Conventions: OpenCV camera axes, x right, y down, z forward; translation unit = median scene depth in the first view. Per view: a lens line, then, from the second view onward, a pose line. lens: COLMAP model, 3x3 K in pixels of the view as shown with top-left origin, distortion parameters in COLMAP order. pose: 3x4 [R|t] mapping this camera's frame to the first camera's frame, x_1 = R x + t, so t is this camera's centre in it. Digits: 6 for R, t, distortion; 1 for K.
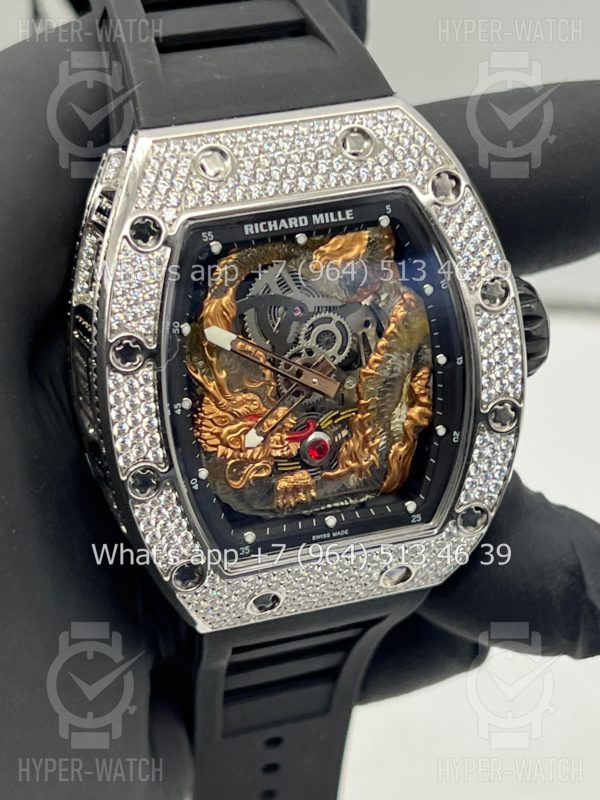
lens RADIAL K [[1908.4, 0, 303.0], [0, 1908.4, 399.1], [0, 0, 1]] dist [0.240468, 0.000000]
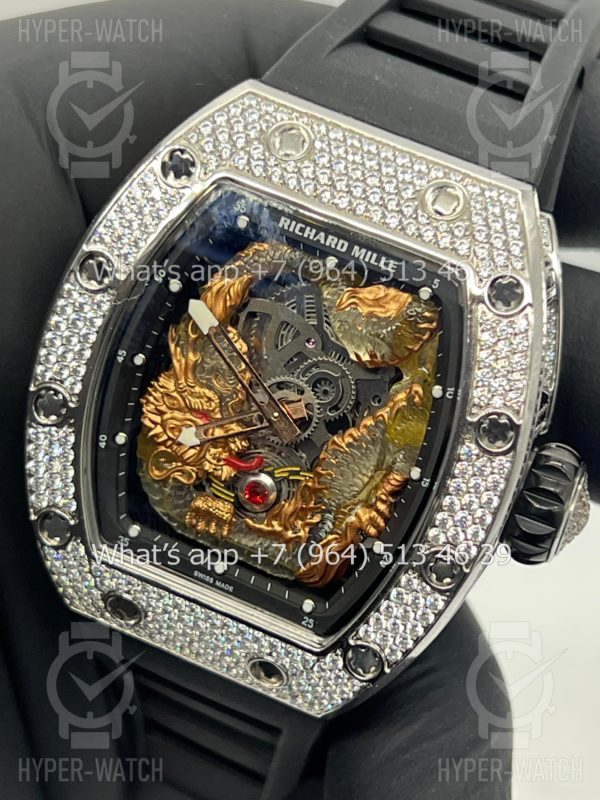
lens RADIAL K [[1908.4, 0, 298.6], [0, 1908.4, 403.2], [0, 0, 1]] dist [0.240468, 0.000000]
pose [[0.763862, 0.483976, -0.426945, 0.388287], [-0.527391, 0.849404, 0.019295, -0.036943], [0.371987, 0.210428, 0.904072, 0.205560]]
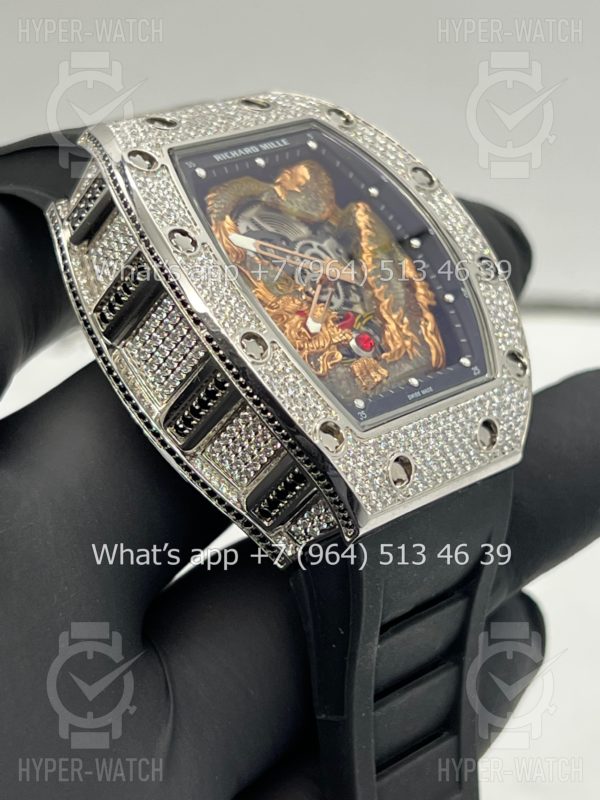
lens RADIAL K [[1908.4, 0, 301.0], [0, 1908.4, 400.0], [0, 0, 1]] dist [0.240468, 0.000000]
pose [[0.839319, -0.312338, 0.444959, -0.499710], [0.519431, 0.702268, -0.486838, 0.543833], [-0.160422, 0.639738, 0.751665, 0.257738]]
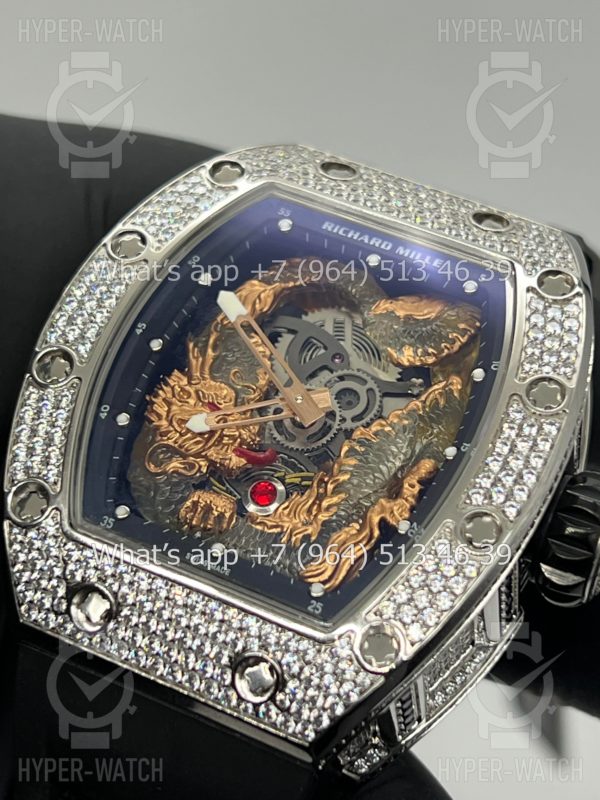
lens RADIAL K [[1908.4, 0, 298.0], [0, 1908.4, 395.5], [0, 0, 1]] dist [0.240468, 0.000000]
pose [[0.777601, 0.255906, -0.574324, 0.473768], [-0.589442, 0.614628, -0.524205, 0.417634], [0.218848, 0.746154, 0.628777, 0.486441]]
